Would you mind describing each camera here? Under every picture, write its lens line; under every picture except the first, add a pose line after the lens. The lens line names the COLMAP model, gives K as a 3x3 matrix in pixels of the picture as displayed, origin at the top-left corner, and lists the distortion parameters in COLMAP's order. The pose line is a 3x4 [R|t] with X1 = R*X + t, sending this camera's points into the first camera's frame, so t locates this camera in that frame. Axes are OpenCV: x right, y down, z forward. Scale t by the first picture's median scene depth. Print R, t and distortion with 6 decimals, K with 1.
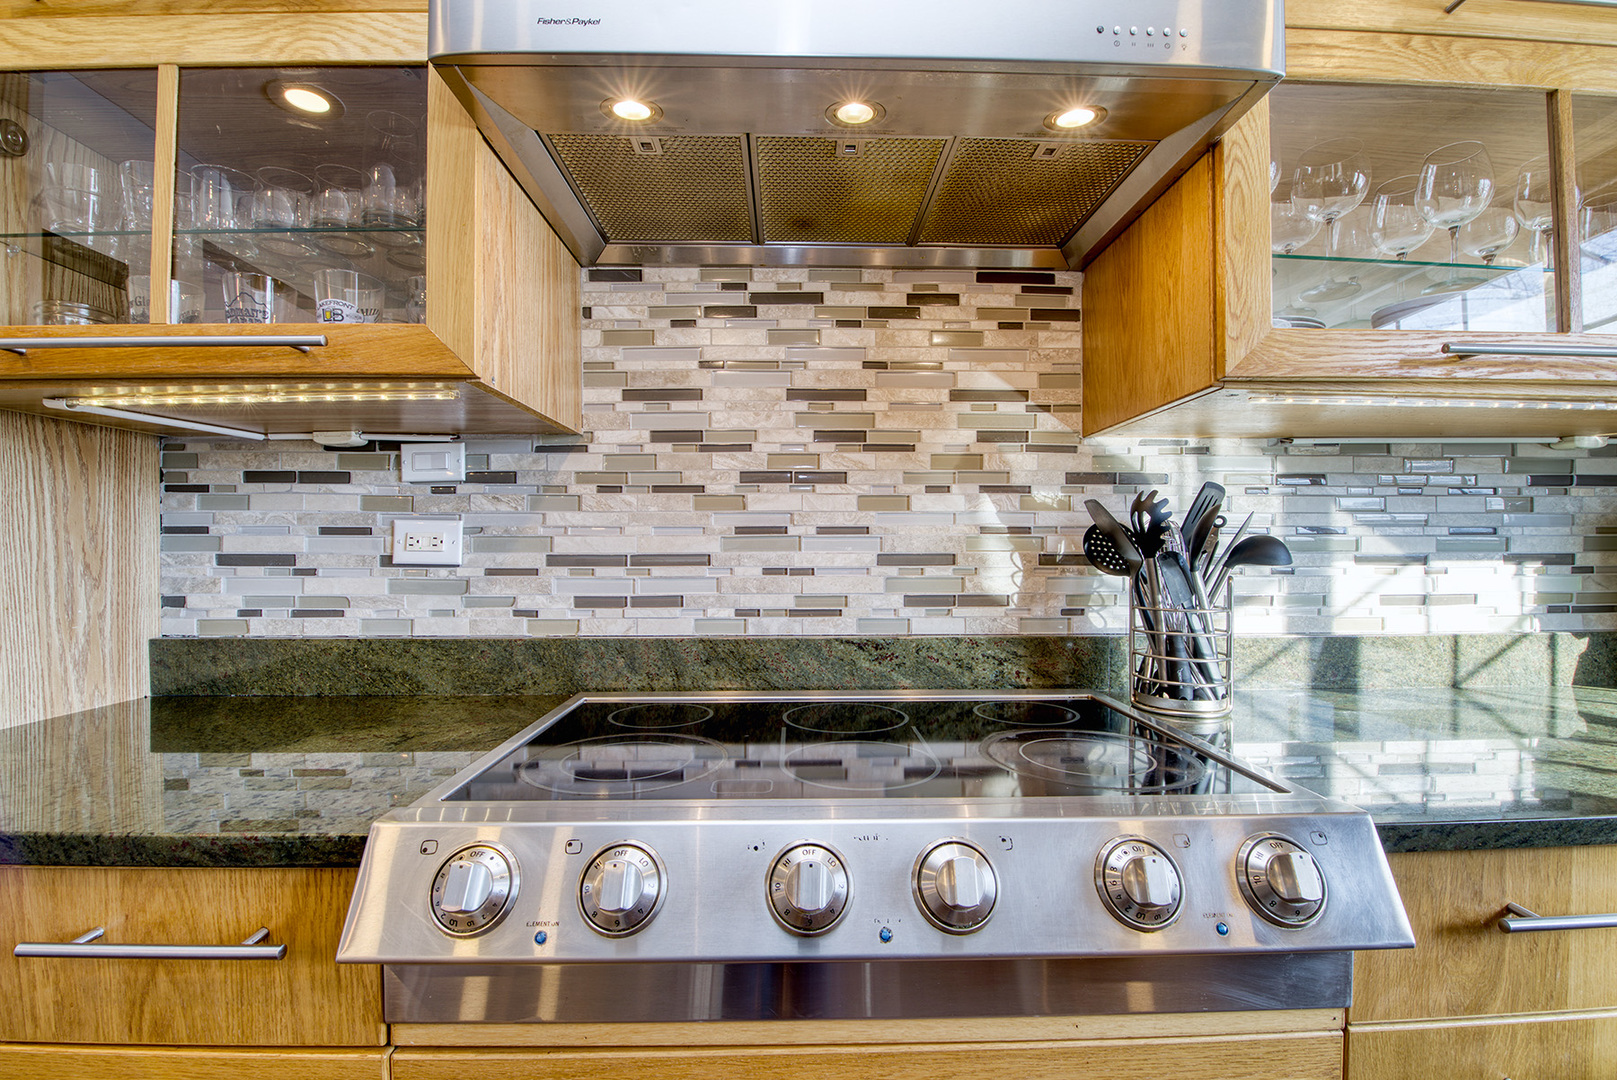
lens RADIAL K [[701.3, 0, 809.0], [0, 701.3, 556.3], [0, 0, 1]] dist [-0.016933, -0.000243]
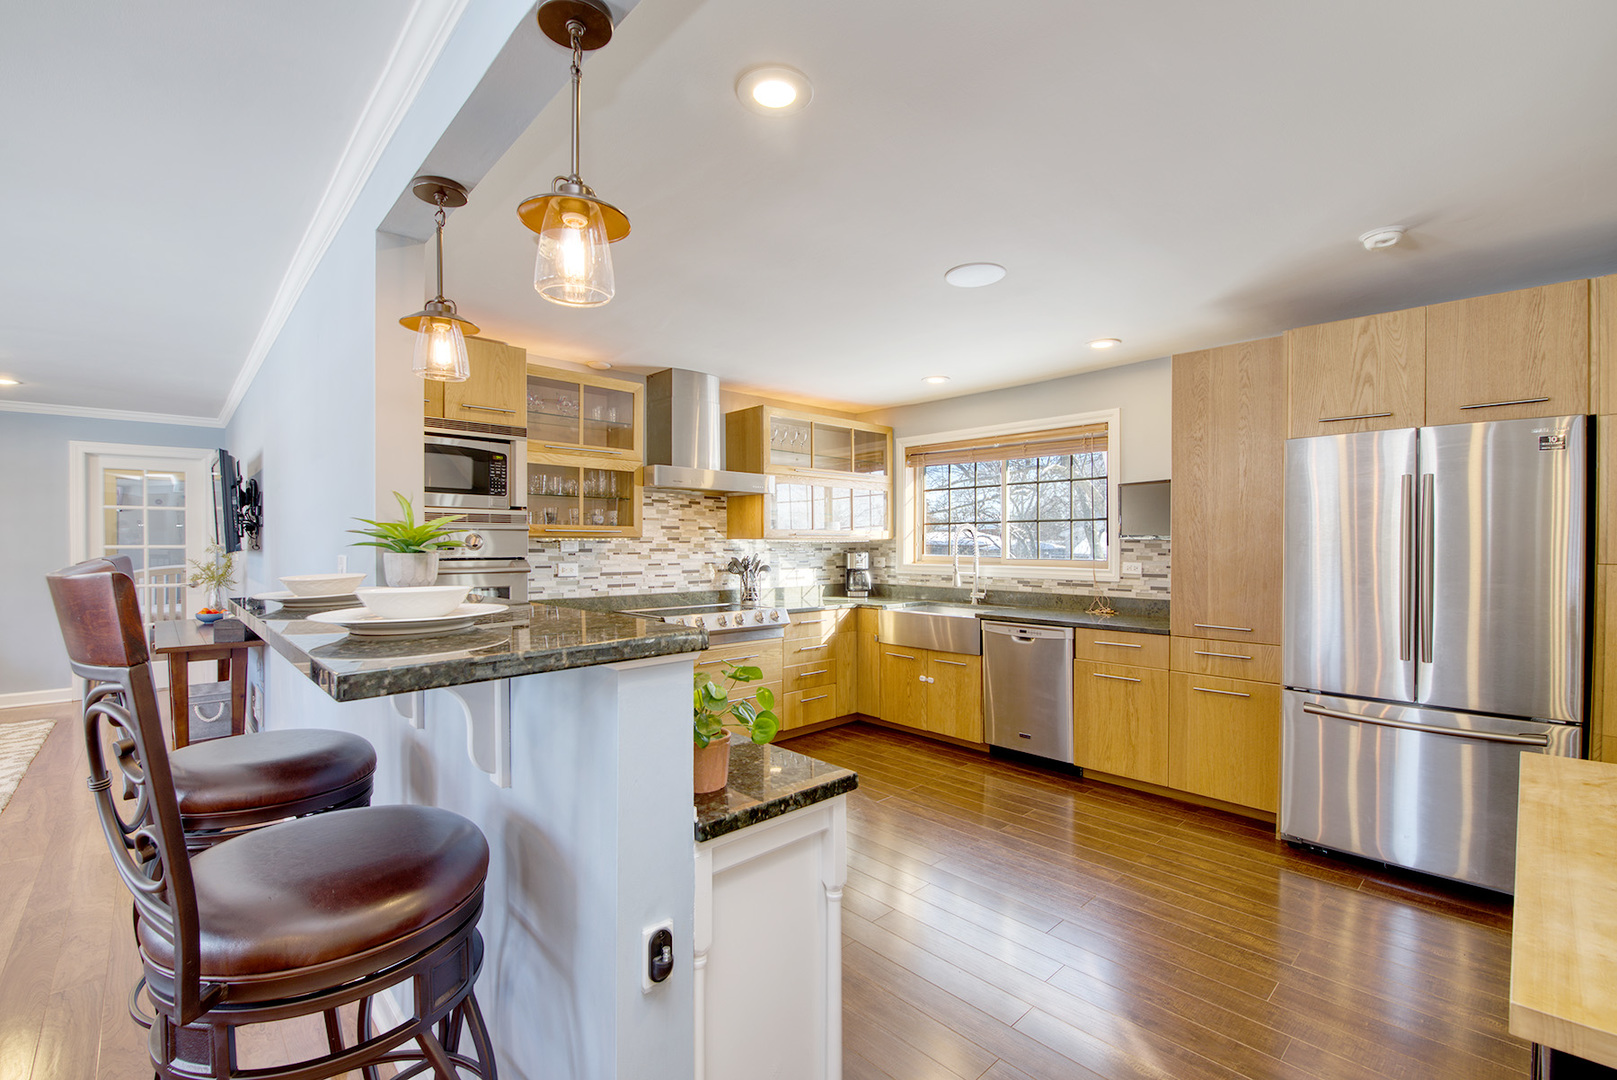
lens RADIAL K [[701.3, 0, 809.5], [0, 701.3, 547.4], [0, 0, 1]] dist [-0.016933, -0.000243]
pose [[0.753747, -0.001430, 0.657163, -1.868288], [0.006015, 0.999971, -0.004723, -0.104737], [-0.657137, 0.007513, 0.753734, -2.295913]]
